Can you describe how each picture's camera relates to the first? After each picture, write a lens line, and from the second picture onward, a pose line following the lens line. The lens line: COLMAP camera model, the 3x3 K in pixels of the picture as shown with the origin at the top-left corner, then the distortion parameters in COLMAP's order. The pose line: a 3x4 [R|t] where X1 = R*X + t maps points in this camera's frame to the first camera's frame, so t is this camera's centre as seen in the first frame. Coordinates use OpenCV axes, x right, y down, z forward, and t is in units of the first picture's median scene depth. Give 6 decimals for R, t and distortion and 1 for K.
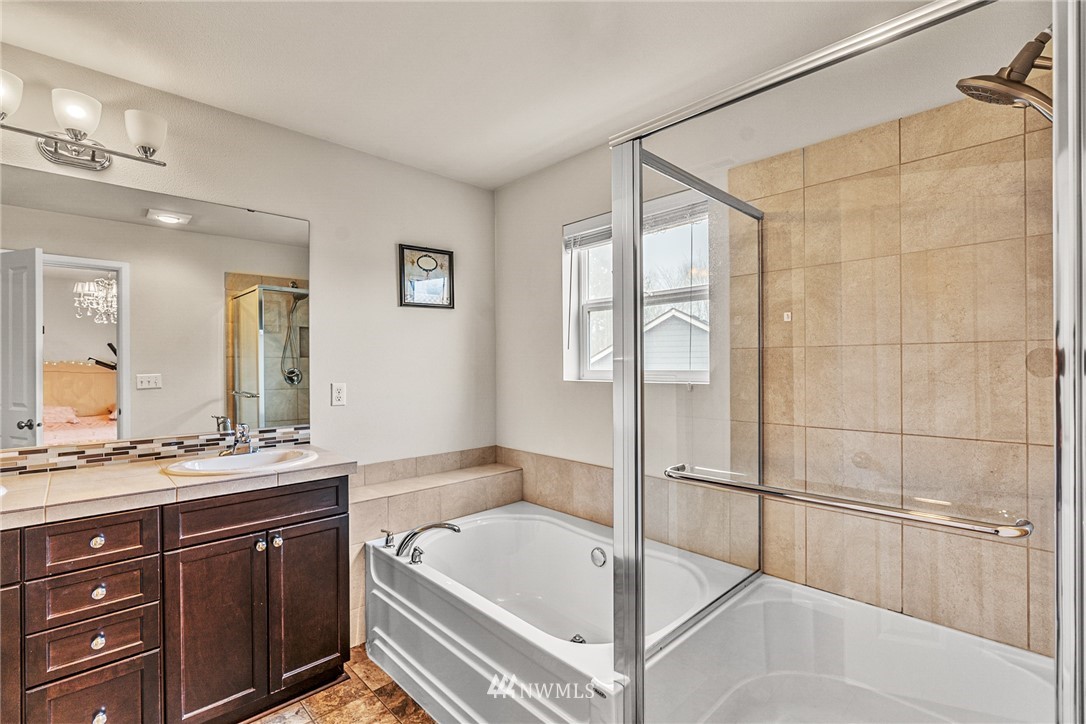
lens RADIAL K [[487.9, 0, 541.9], [0, 487.9, 366.1], [0, 0, 1]] dist [-0.009864, 0.003460]
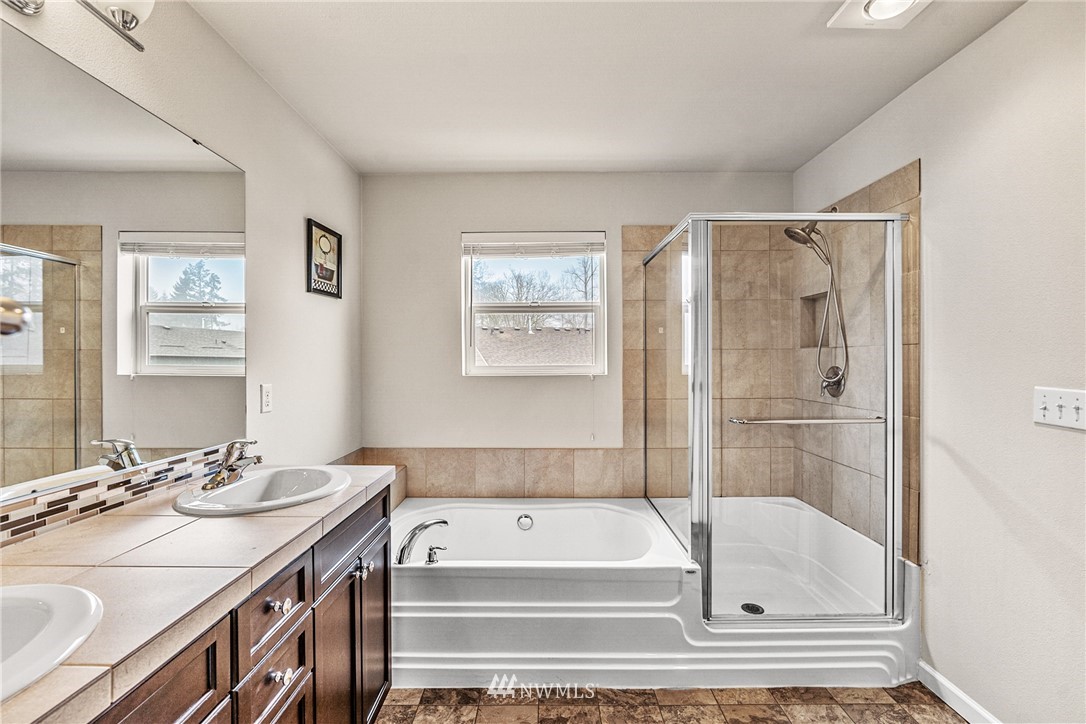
lens RADIAL K [[487.9, 0, 540.1], [0, 487.9, 366.0], [0, 0, 1]] dist [-0.009864, 0.003460]
pose [[0.699831, -0.006716, 0.714277, -0.773802], [0.004024, 0.999977, 0.005459, 0.003829], [-0.714297, -0.000946, 0.699842, 0.152031]]
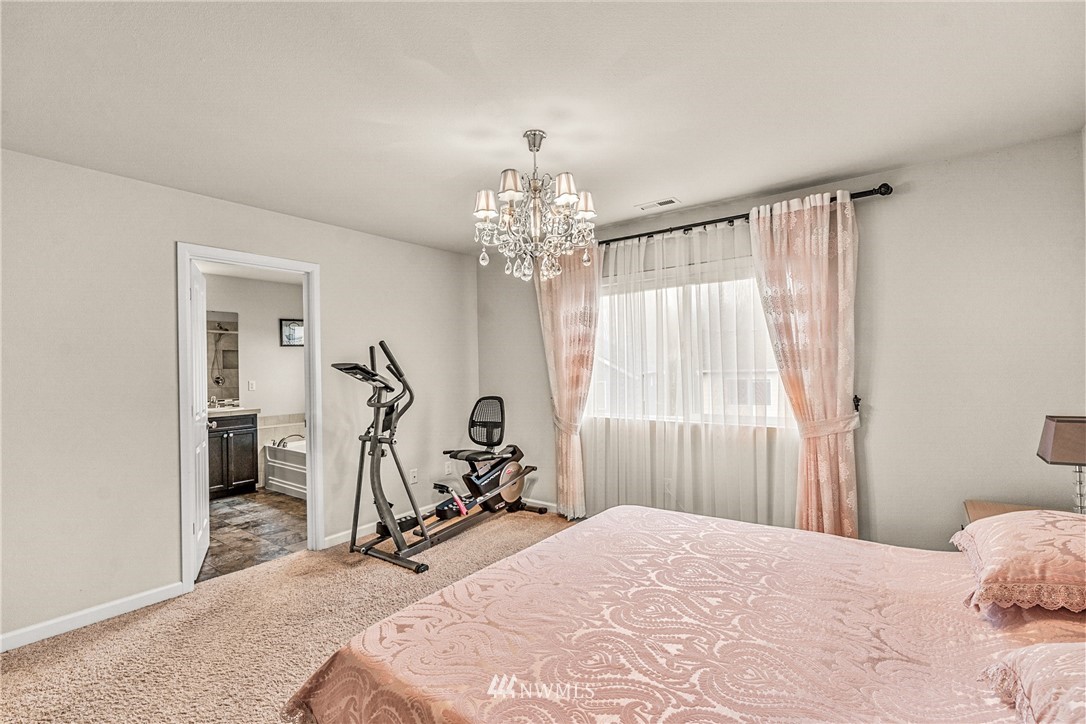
lens RADIAL K [[487.9, 0, 536.9], [0, 487.9, 362.8], [0, 0, 1]] dist [-0.009864, 0.003460]
pose [[0.987861, -0.015517, 0.154563, 0.663362], [0.017700, 0.999762, -0.012761, 0.003455], [-0.154328, 0.015342, 0.987901, -1.751232]]
